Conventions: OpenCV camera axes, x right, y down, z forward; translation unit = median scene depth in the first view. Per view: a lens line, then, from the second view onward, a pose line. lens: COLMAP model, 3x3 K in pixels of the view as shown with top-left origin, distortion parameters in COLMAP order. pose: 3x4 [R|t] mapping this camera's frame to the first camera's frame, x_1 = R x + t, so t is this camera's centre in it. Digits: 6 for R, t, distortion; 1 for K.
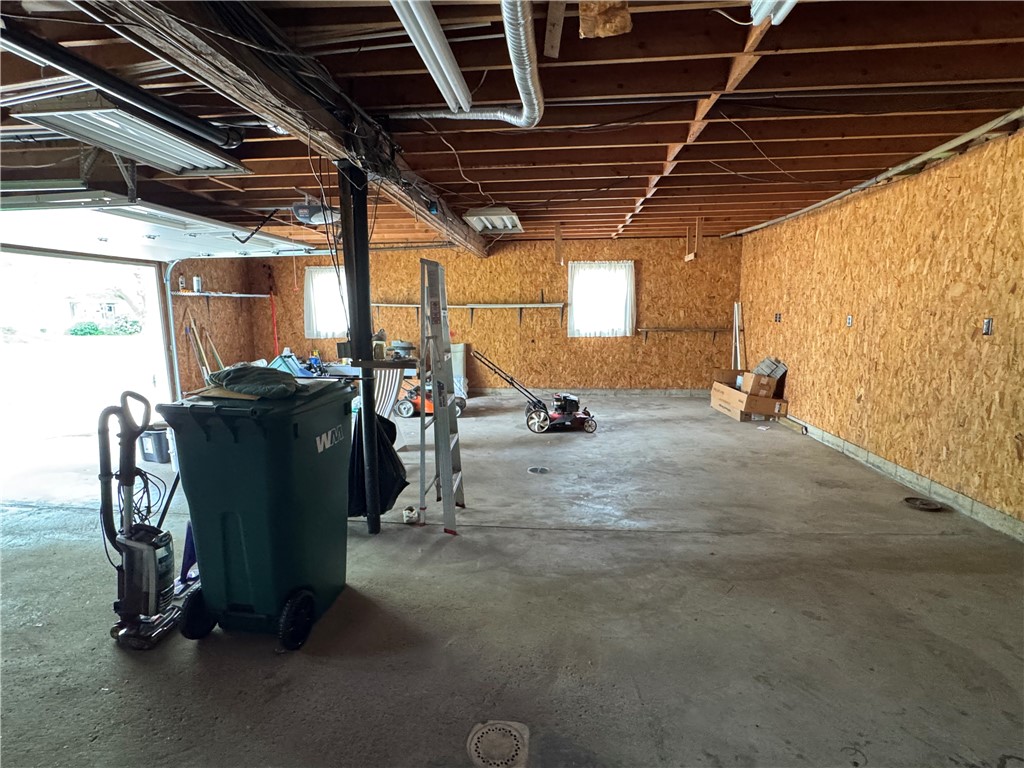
lens RADIAL K [[505.0, 0, 510.4], [0, 505.0, 384.2], [0, 0, 1]] dist [-0.001785, -0.000168]
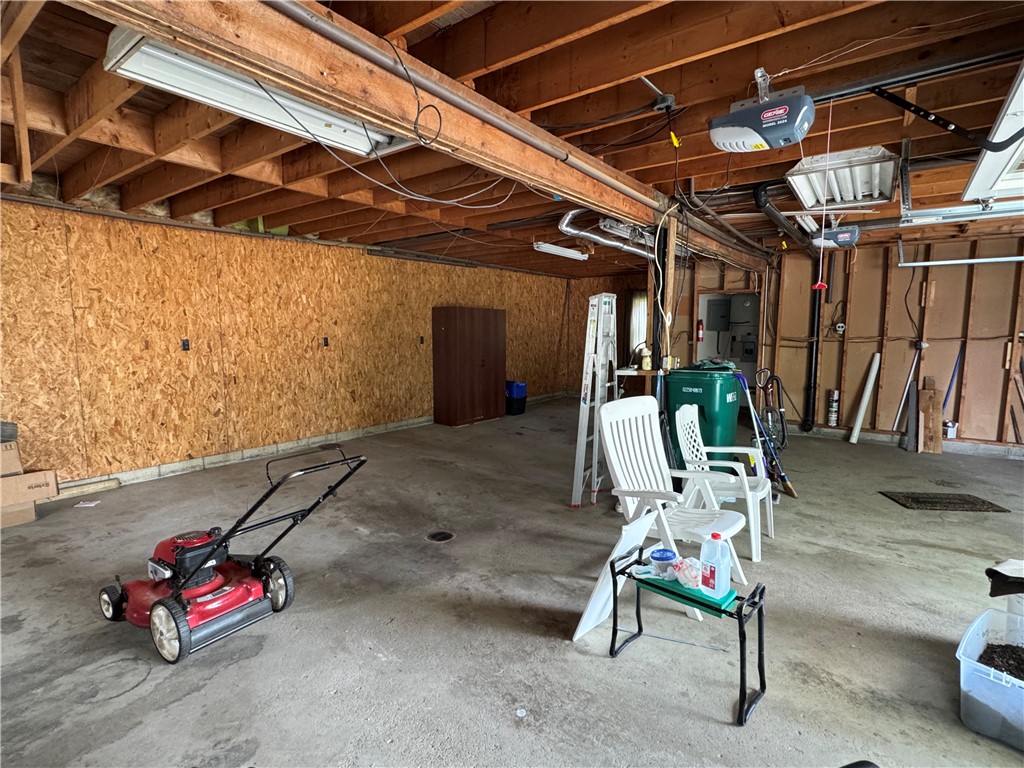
lens RADIAL K [[505.0, 0, 510.4], [0, 505.0, 384.2], [0, 0, 1]] dist [-0.001785, -0.000168]
pose [[-0.851718, -0.051304, 0.521484, -0.489498], [0.080547, 0.970549, 0.227039, -0.257736], [-0.517774, 0.235377, -0.822501, 1.721392]]
